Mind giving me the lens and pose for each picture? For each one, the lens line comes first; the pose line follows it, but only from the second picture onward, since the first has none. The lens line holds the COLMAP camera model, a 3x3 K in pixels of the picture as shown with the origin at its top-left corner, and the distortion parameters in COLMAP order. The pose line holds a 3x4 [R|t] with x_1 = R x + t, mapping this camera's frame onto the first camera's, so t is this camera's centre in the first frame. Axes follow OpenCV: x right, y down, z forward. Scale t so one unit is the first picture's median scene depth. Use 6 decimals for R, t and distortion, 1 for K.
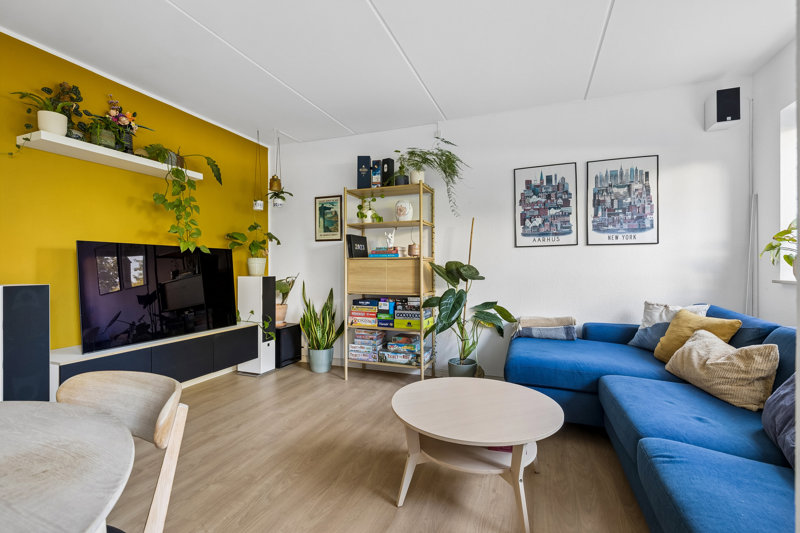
lens RADIAL K [[363.5, 0, 391.8], [0, 363.5, 266.8], [0, 0, 1]] dist [-0.001847, 0.003044]
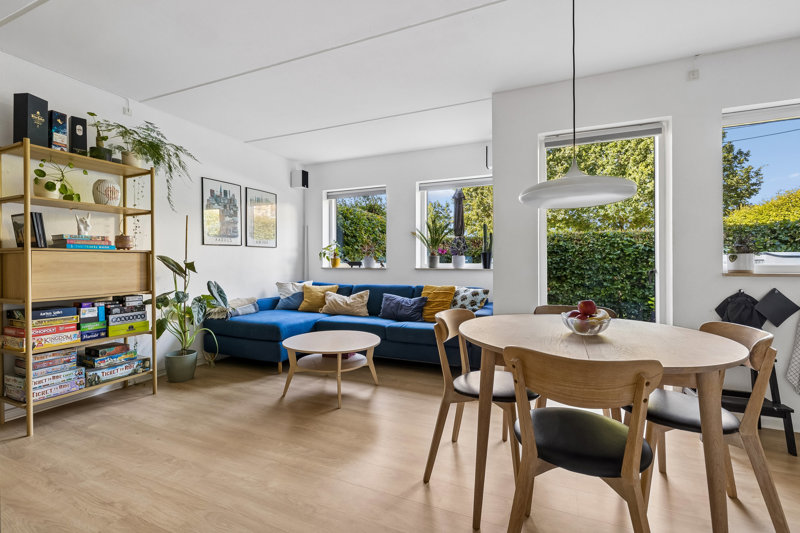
lens RADIAL K [[363.5, 0, 396.1], [0, 363.5, 261.4], [0, 0, 1]] dist [-0.001847, 0.003044]
pose [[0.035599, 0.001090, 0.999366, -0.805295], [0.001040, 0.999999, -0.001127, 0.001588], [-0.999366, 0.001079, 0.035598, 0.346597]]
